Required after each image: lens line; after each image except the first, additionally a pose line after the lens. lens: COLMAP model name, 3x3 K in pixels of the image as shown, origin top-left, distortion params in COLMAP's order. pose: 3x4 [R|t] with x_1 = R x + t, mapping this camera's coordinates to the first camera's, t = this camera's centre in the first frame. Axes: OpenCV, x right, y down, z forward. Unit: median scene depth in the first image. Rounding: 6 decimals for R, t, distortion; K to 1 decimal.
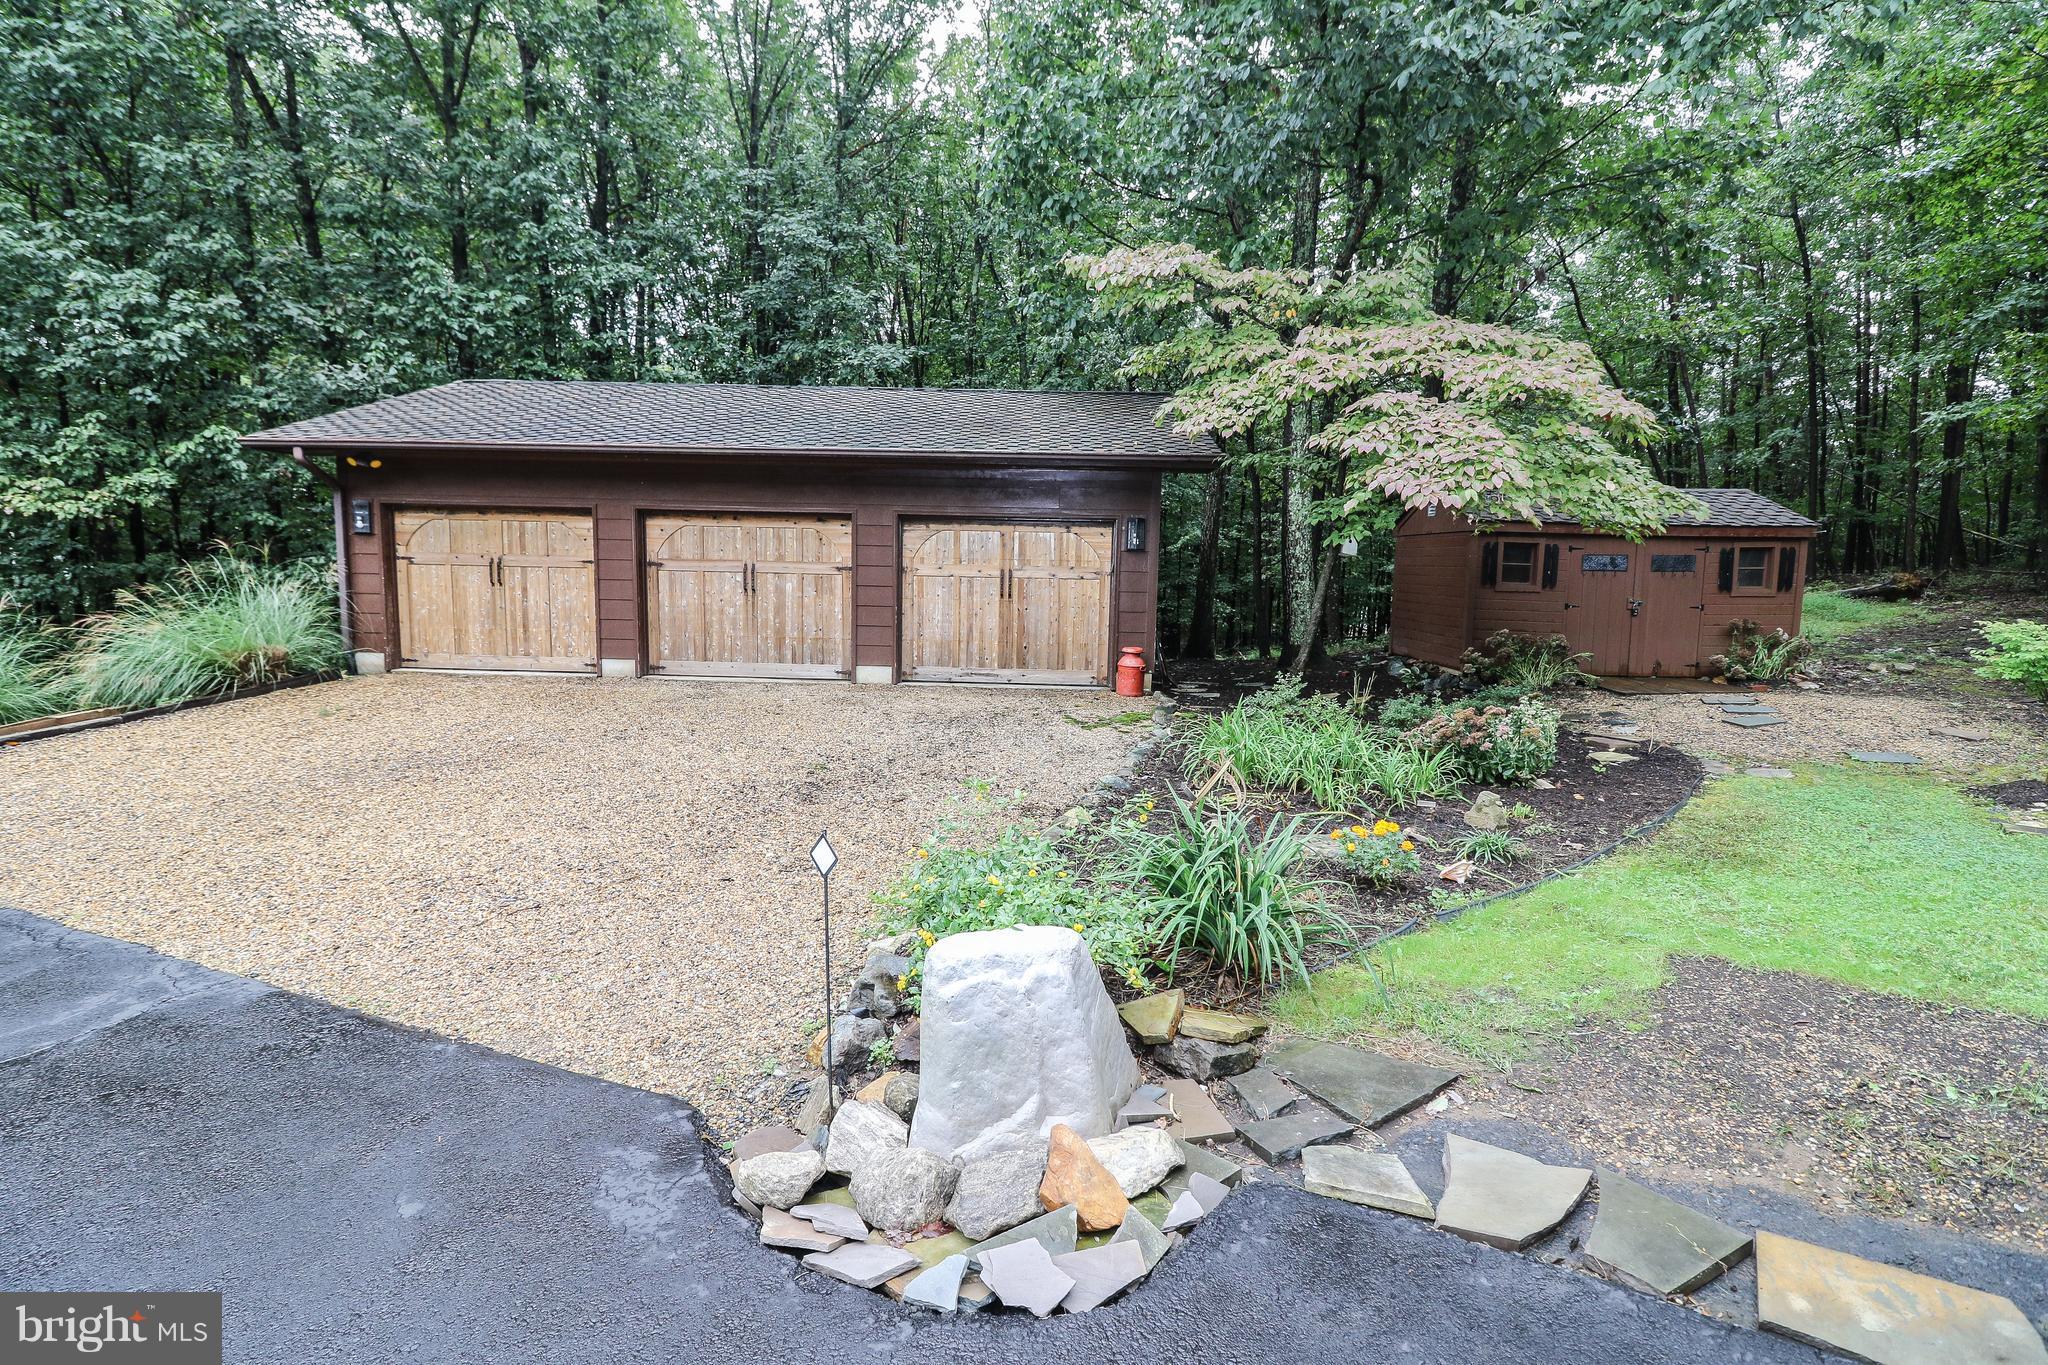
lens RADIAL K [[939.1, 0, 1014.9], [0, 939.1, 677.5], [0, 0, 1]] dist [-0.010526, -0.007102]
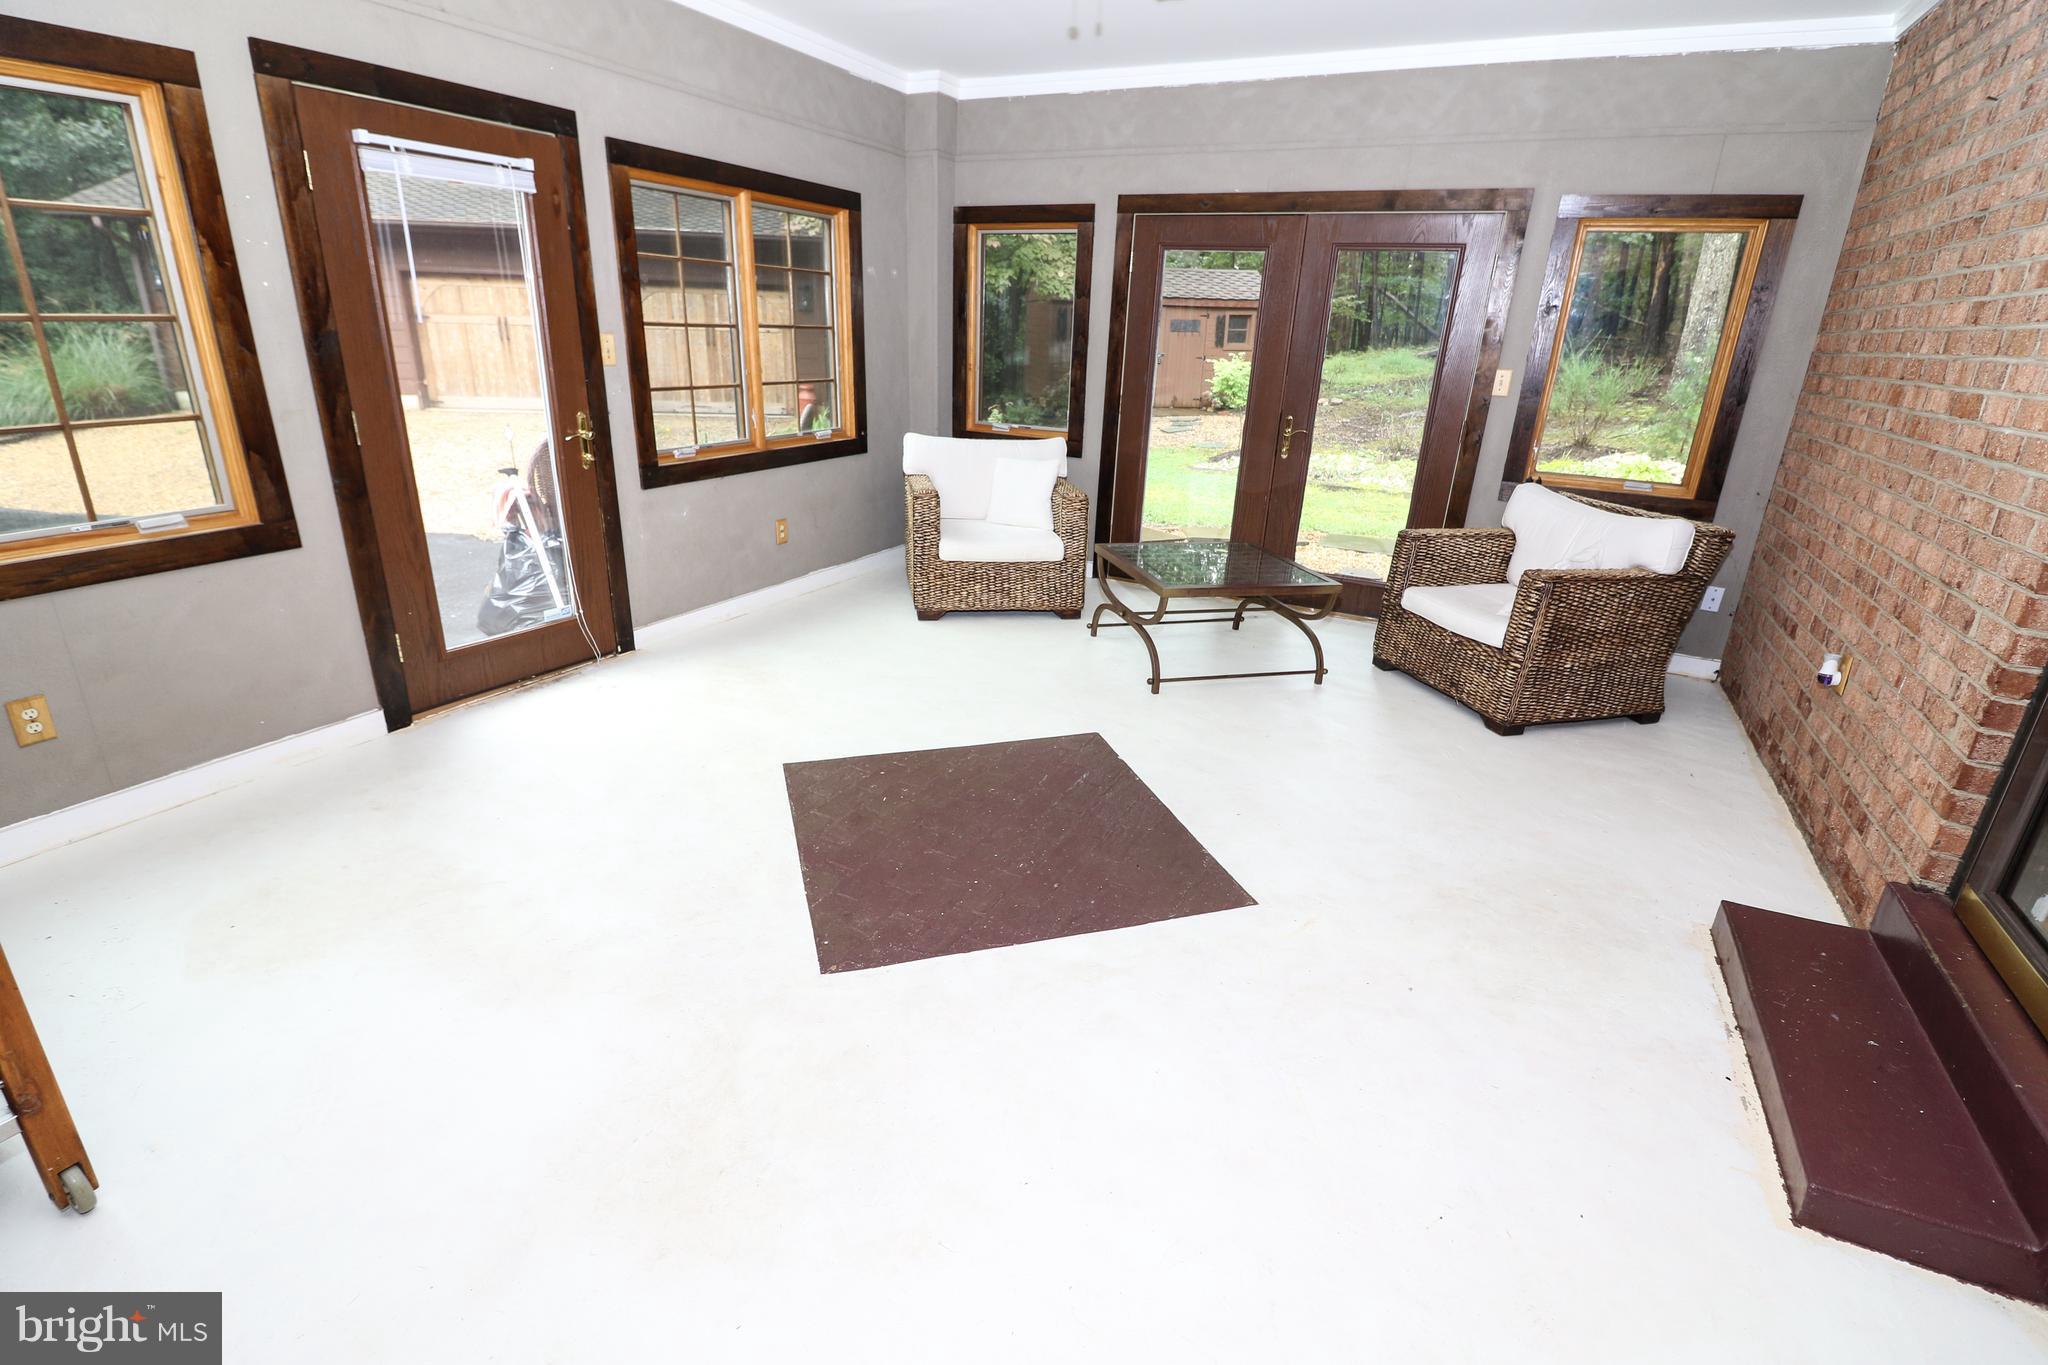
lens RADIAL K [[939.1, 0, 1012.4], [0, 939.1, 681.1], [0, 0, 1]] dist [-0.010526, -0.007102]
pose [[0.983859, -0.049830, 0.171867, 0.171325], [0.005498, 0.968410, 0.249302, 0.049752], [-0.178860, -0.244333, 0.953053, -0.495573]]
